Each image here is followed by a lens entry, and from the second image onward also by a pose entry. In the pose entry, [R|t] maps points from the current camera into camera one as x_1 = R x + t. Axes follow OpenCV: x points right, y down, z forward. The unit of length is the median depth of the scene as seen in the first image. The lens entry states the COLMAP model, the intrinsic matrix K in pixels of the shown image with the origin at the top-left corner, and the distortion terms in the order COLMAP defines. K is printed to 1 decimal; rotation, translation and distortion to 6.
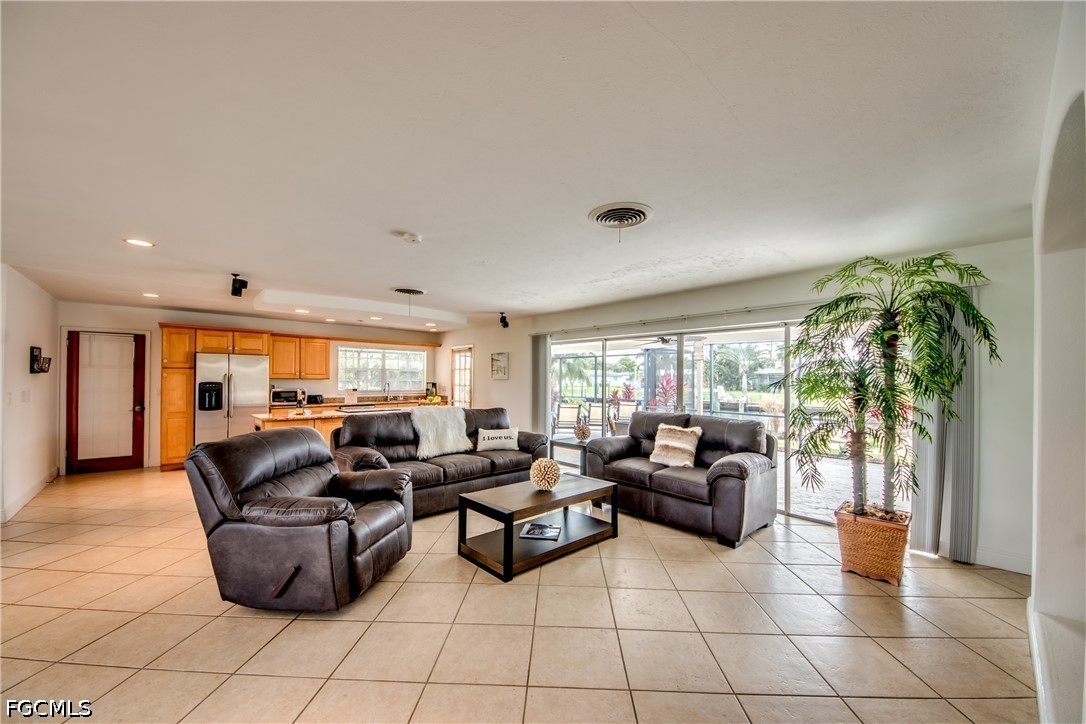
lens RADIAL K [[410.0, 0, 542.3], [0, 410.0, 377.6], [0, 0, 1]] dist [0.001666, -0.000374]
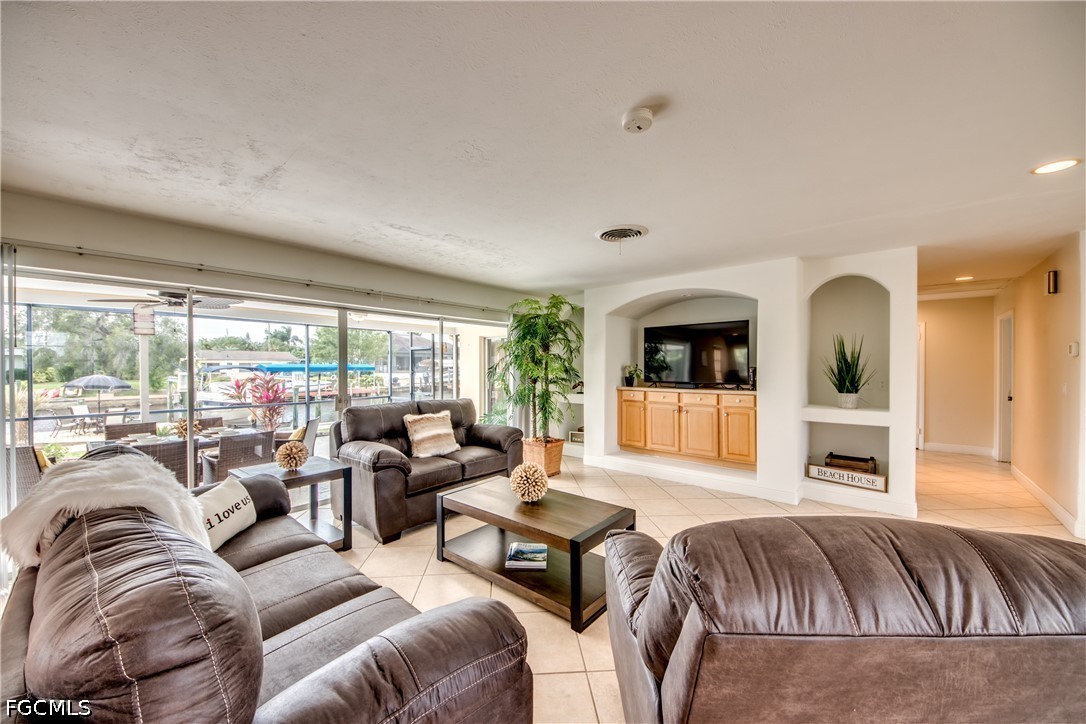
lens RADIAL K [[405.2, 0, 544.5], [0, 405.2, 366.5], [0, 0, 1]] dist [0.000386, -0.009793]
pose [[-0.121490, -0.006999, 0.992568, -0.431242], [-0.005839, 0.999963, 0.006337, 0.001741], [-0.992576, -0.005025, -0.121526, 0.585137]]
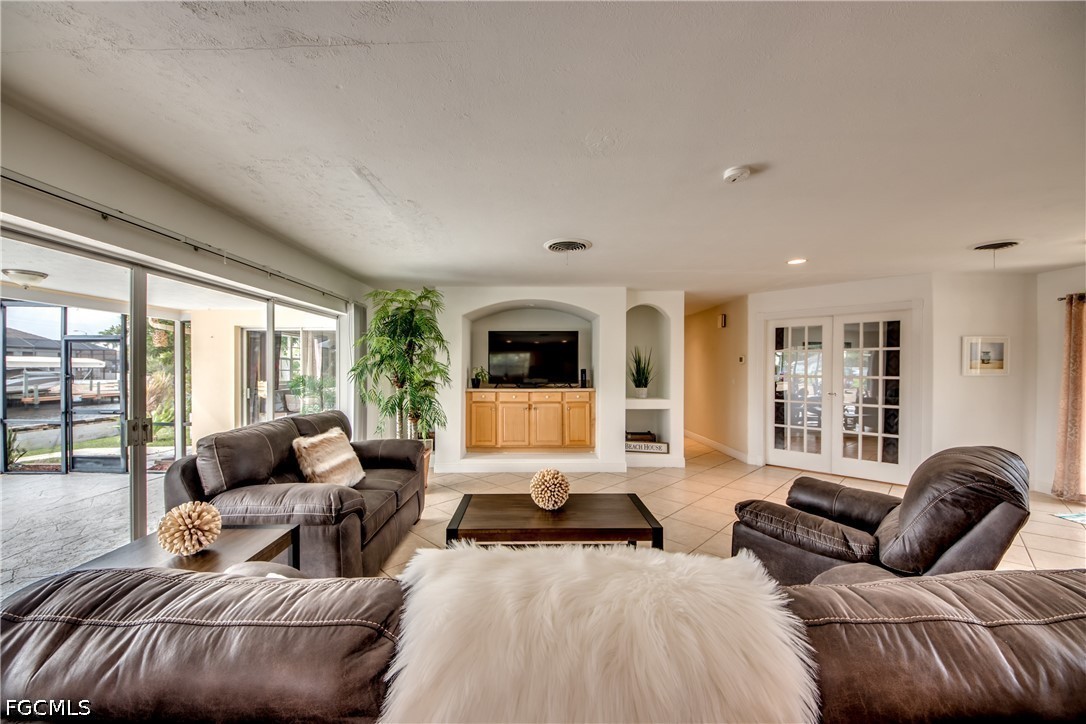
lens RADIAL K [[397.3, 0, 534.6], [0, 397.3, 368.9], [0, 0, 1]] dist [0.023132, -0.016020]
pose [[-0.744721, -0.010267, 0.667297, -0.254024], [-0.010991, 0.999935, 0.003119, 0.003149], [-0.667285, -0.005011, -0.744785, 0.877087]]
